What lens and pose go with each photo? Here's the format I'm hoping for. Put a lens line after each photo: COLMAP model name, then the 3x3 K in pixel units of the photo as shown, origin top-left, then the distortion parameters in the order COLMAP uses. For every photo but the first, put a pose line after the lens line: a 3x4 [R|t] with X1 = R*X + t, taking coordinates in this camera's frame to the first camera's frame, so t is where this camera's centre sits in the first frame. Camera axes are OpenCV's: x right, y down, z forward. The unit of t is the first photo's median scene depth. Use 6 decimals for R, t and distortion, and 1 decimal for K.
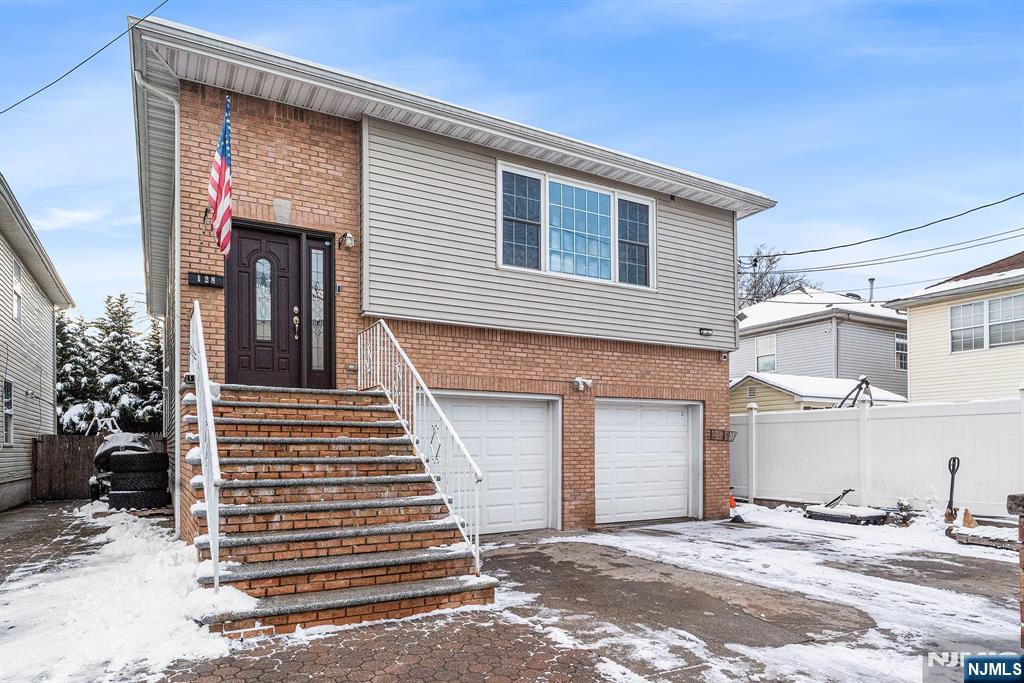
lens RADIAL K [[591.0, 0, 507.5], [0, 591.0, 335.9], [0, 0, 1]] dist [-0.001752, 0.002281]
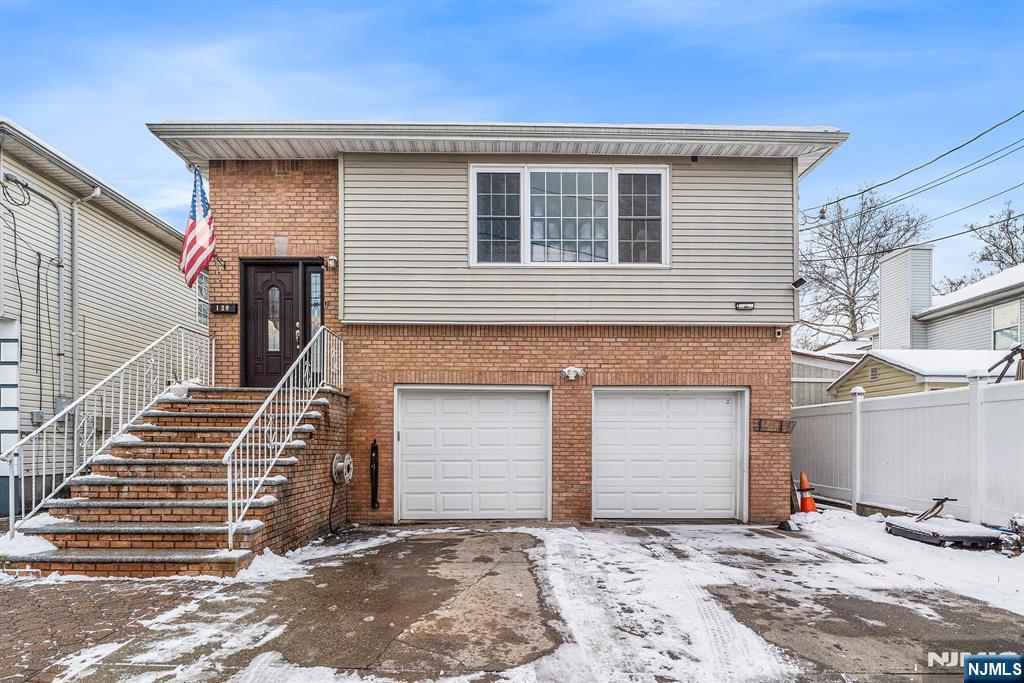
lens RADIAL K [[521.3, 0, 519.9], [0, 521.3, 355.6], [0, 0, 1]] dist [0.001354, -0.001608]
pose [[0.886034, -0.067679, -0.458653, 0.500971], [0.077835, 0.996961, 0.003250, 0.048145], [0.457039, -0.038579, 0.888609, 0.226342]]
